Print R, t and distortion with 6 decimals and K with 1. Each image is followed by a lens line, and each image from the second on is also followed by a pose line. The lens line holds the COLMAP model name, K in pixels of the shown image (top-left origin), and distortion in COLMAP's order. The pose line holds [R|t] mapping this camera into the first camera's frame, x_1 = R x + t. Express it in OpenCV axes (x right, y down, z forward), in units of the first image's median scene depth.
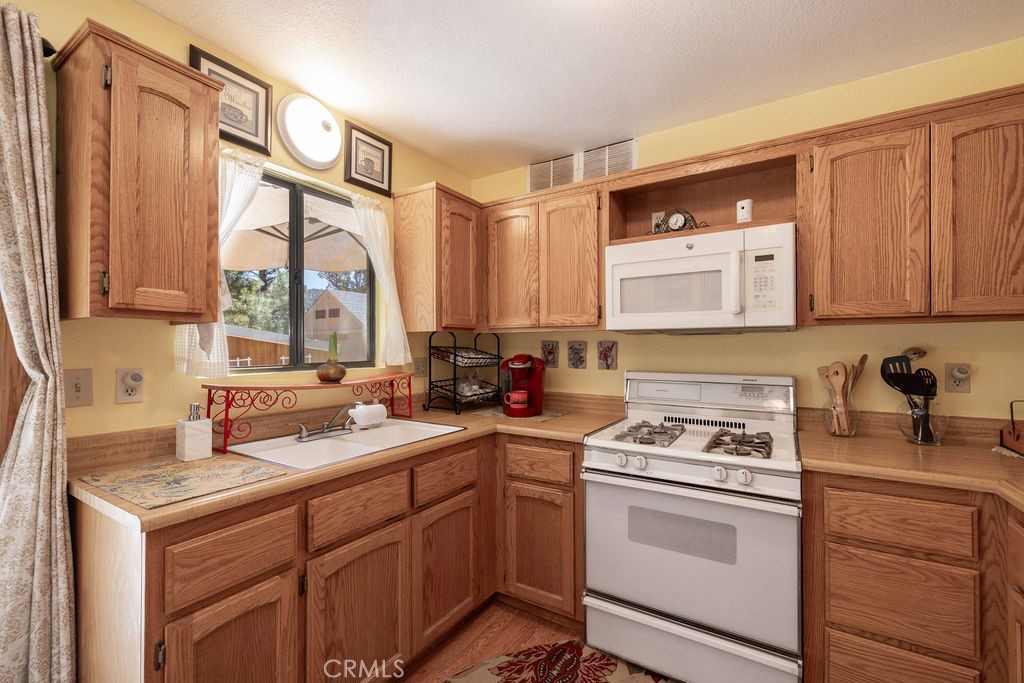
lens RADIAL K [[448.9, 0, 512.0], [0, 448.9, 341.5], [0, 0, 1]] dist [-0.000321, 0.000057]
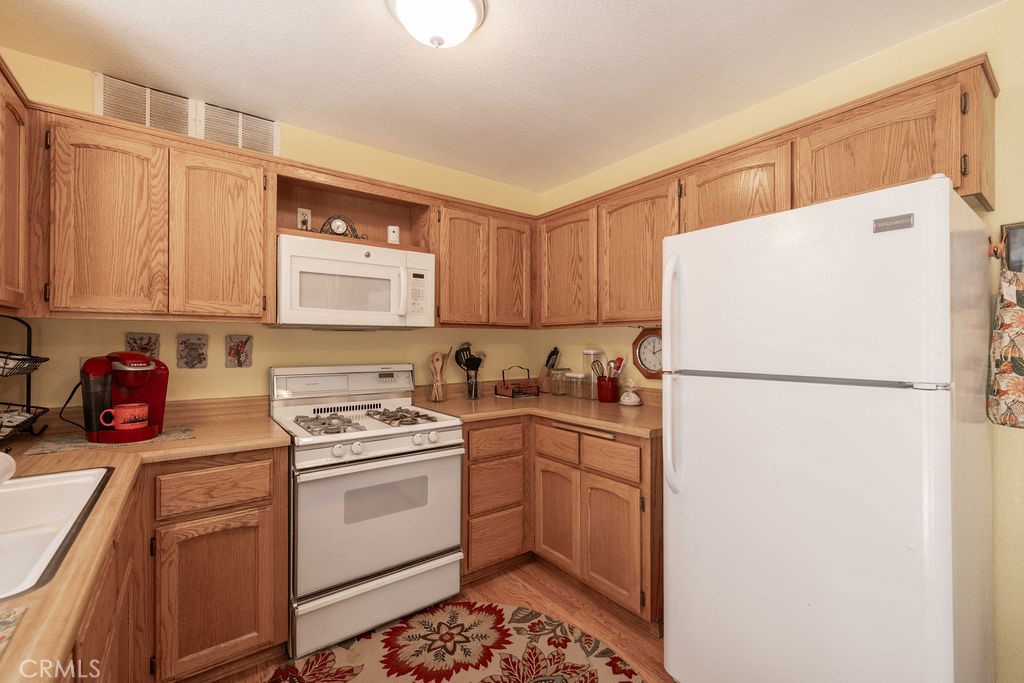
lens RADIAL K [[428.0, 0, 512.0], [0, 428.0, 341.5], [0, 0, 1]] dist [0.001349, 0.000060]
pose [[0.345414, 0.004532, 0.938440, -0.512080], [-0.011765, 0.999931, -0.000498, 0.007797], [-0.938377, -0.010869, 0.345443, 0.270521]]
